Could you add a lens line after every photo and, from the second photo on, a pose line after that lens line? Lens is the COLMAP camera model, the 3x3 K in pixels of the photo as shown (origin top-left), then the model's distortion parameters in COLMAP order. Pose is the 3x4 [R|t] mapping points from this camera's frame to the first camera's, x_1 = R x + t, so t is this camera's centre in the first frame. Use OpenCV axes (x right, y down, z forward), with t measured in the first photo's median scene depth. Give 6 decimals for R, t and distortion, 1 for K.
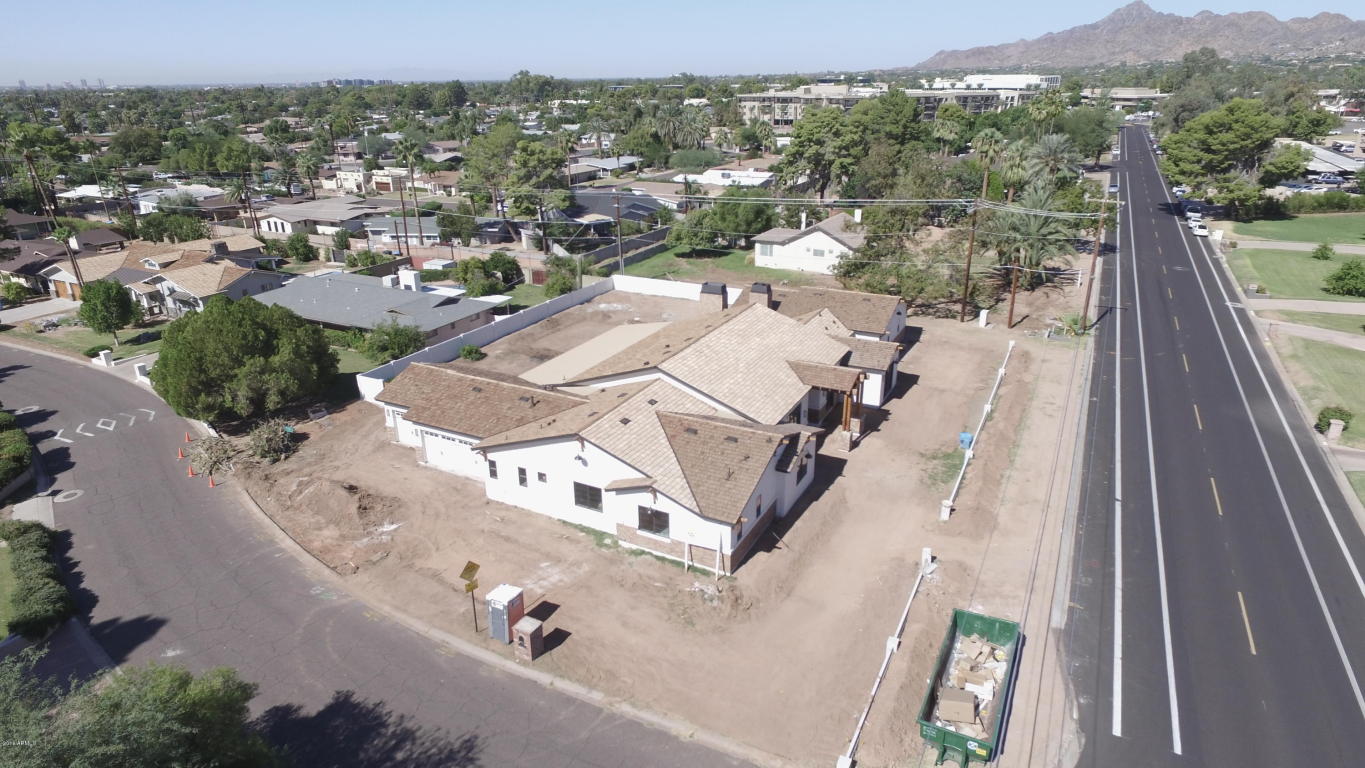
lens RADIAL K [[790.1, 0, 680.3], [0, 790.1, 389.5], [0, 0, 1]] dist [-0.012158, 0.016123]
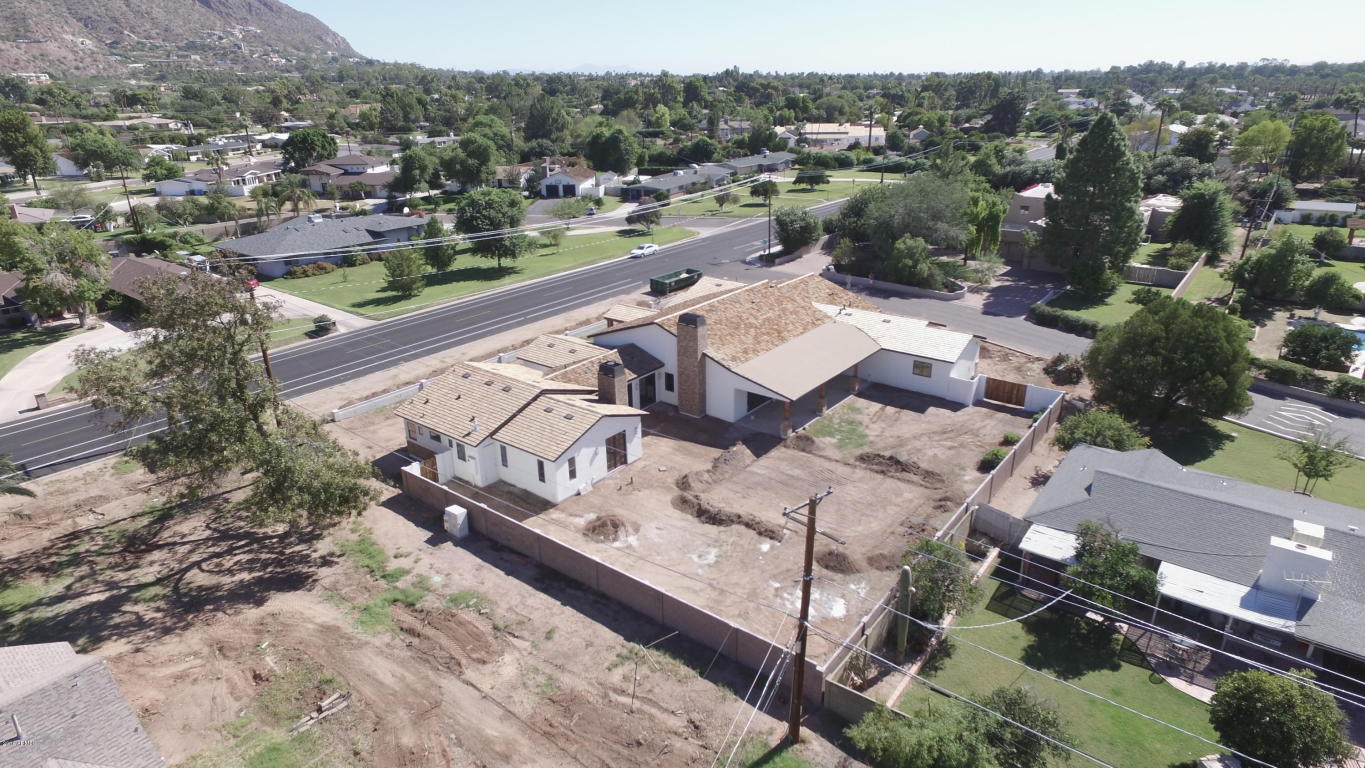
lens RADIAL K [[790.1, 0, 683.6], [0, 790.1, 385.4], [0, 0, 1]] dist [-0.012158, 0.016123]
pose [[-0.982005, -0.043678, 0.183732, -0.107470], [0.093463, 0.732989, 0.673789, -0.603046], [-0.164104, 0.678837, -0.715717, 1.475669]]
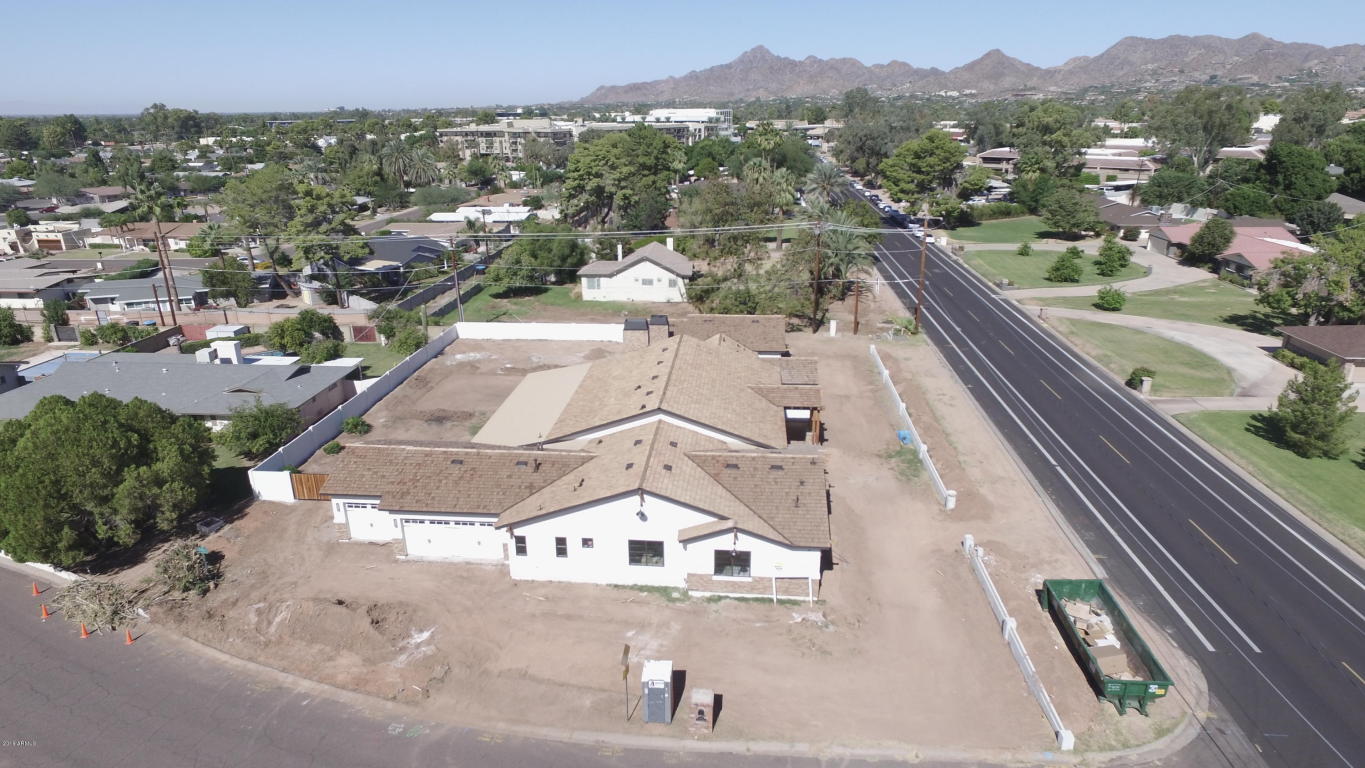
lens RADIAL K [[790.1, 0, 681.2], [0, 790.1, 389.8], [0, 0, 1]] dist [-0.012158, 0.016123]
pose [[0.923404, -0.128316, 0.361746, -0.232947], [0.141654, 0.989861, -0.010475, -0.024581], [-0.356734, 0.060916, 0.932218, 0.054087]]
